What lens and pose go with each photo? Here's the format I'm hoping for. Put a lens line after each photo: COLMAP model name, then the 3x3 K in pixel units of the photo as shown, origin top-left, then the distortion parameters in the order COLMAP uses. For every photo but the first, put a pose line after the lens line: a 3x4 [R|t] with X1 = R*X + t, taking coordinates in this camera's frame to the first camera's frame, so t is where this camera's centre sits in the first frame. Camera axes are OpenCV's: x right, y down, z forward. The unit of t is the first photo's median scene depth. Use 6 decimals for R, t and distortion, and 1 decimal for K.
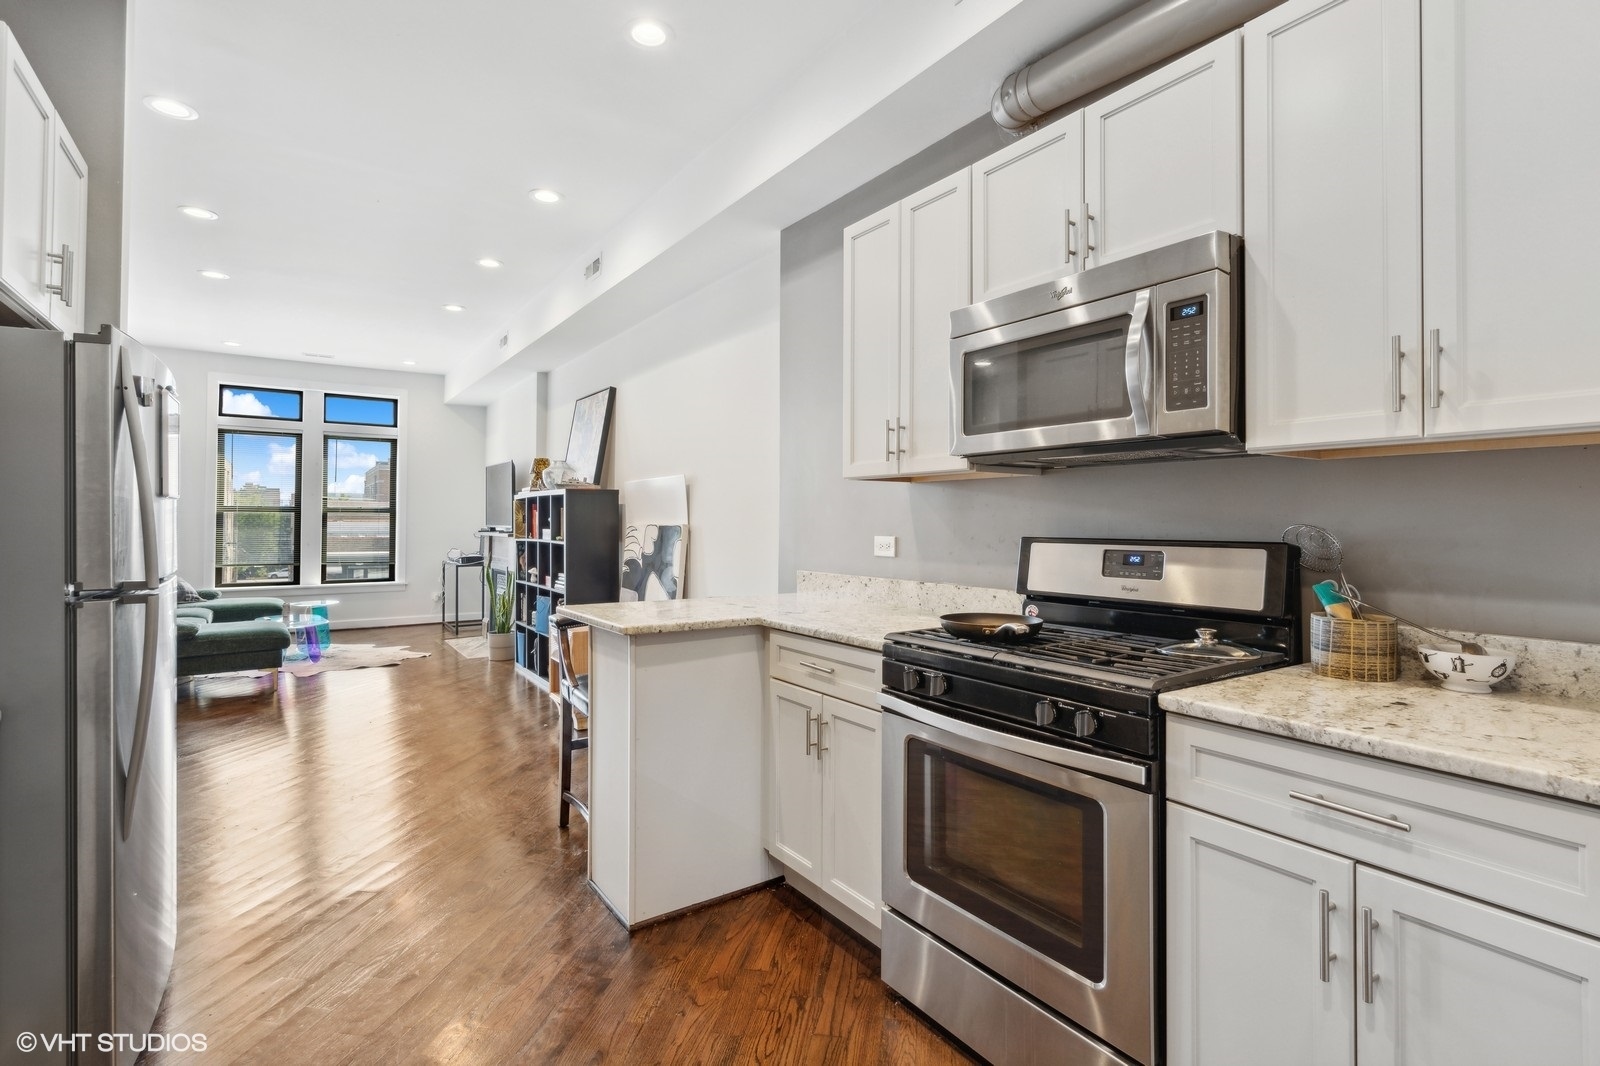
lens RADIAL K [[738.0, 0, 796.9], [0, 738.0, 518.2], [0, 0, 1]] dist [-0.002792, 0.000262]
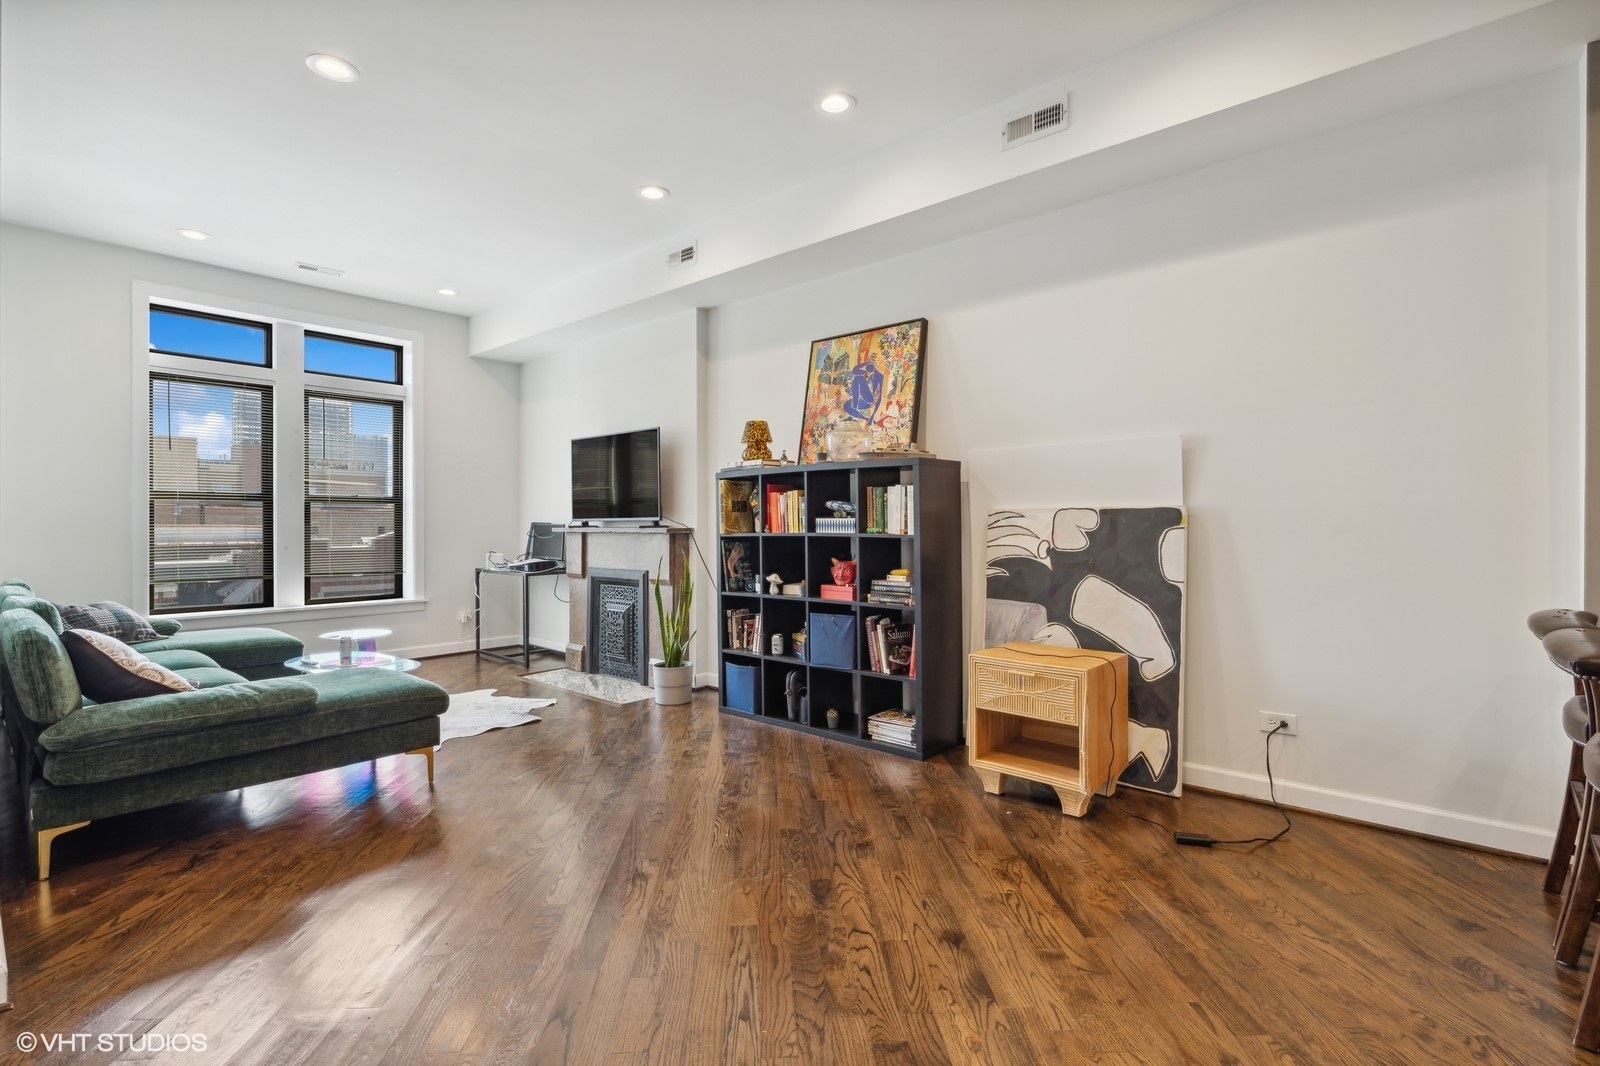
lens RADIAL K [[738.0, 0, 802.0], [0, 738.0, 531.0], [0, 0, 1]] dist [-0.002792, 0.000262]
pose [[0.972520, -0.007622, 0.232695, -0.354683], [0.003913, 0.999858, 0.016396, 0.010377], [-0.232787, -0.015034, 0.972412, 0.218301]]
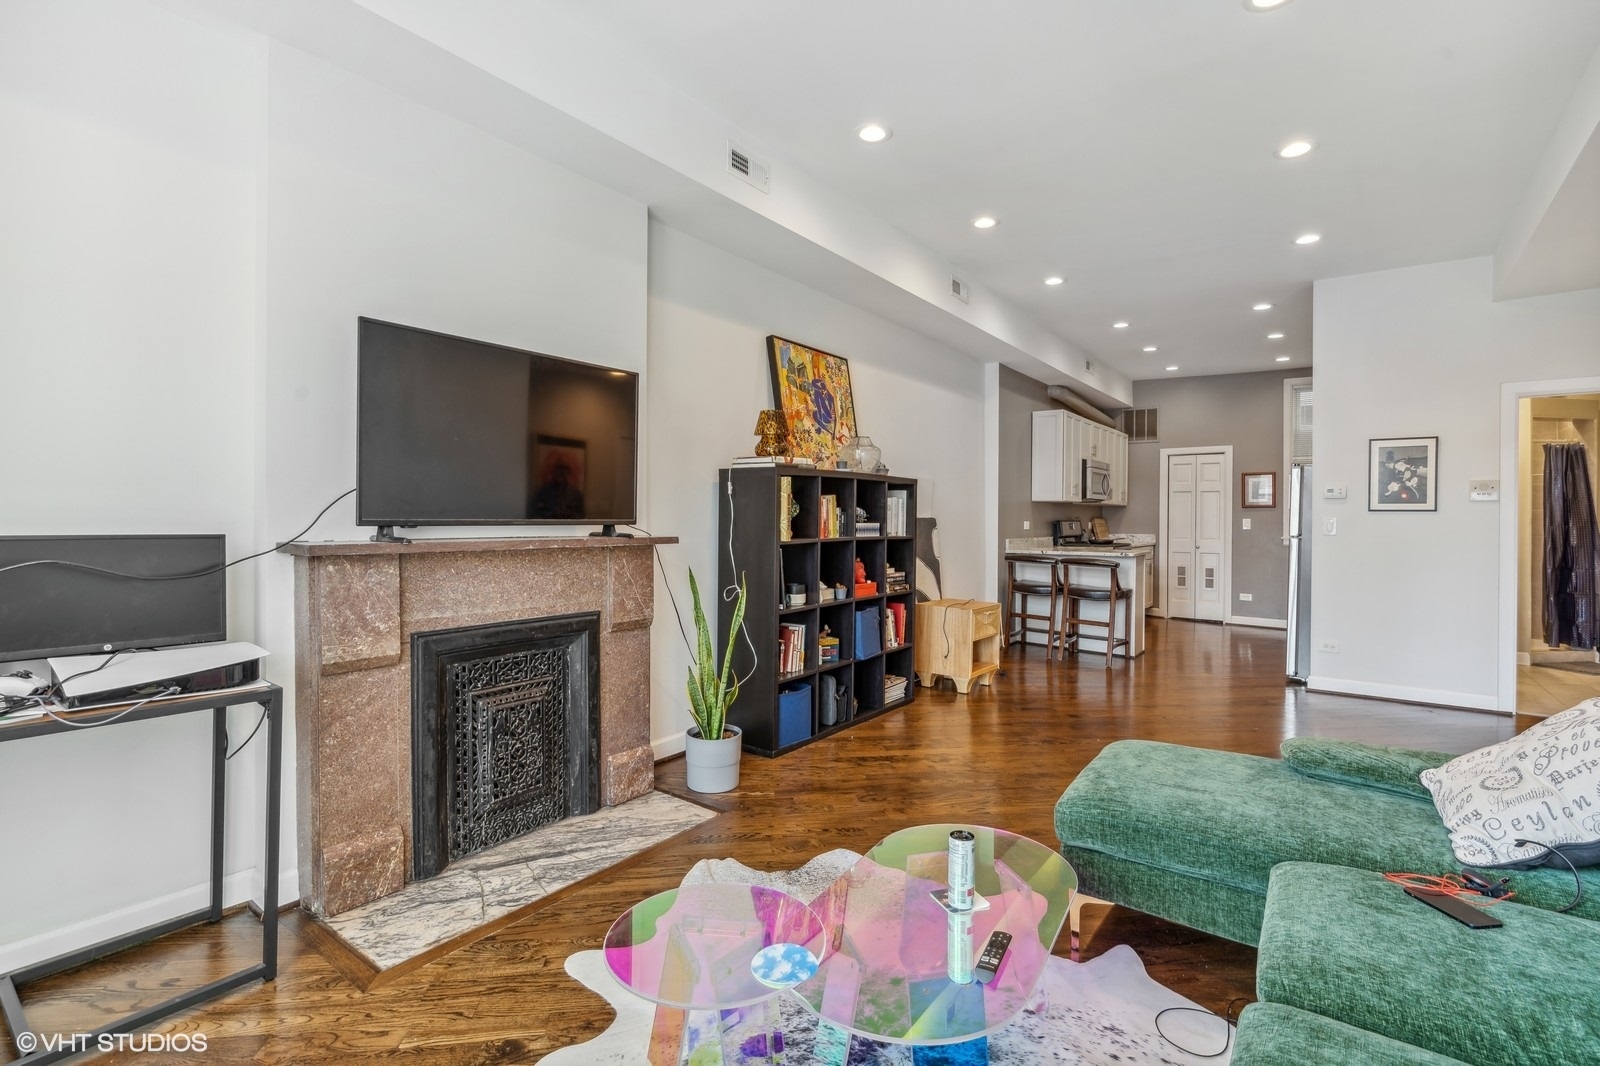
lens RADIAL K [[738.0, 0, 799.9], [0, 738.0, 520.9], [0, 0, 1]] dist [-0.002792, 0.000262]
pose [[-0.302228, -0.008014, 0.953202, -0.696720], [-0.012263, 0.999915, 0.004518, 0.006948], [-0.953157, -0.010323, -0.302300, 0.845147]]
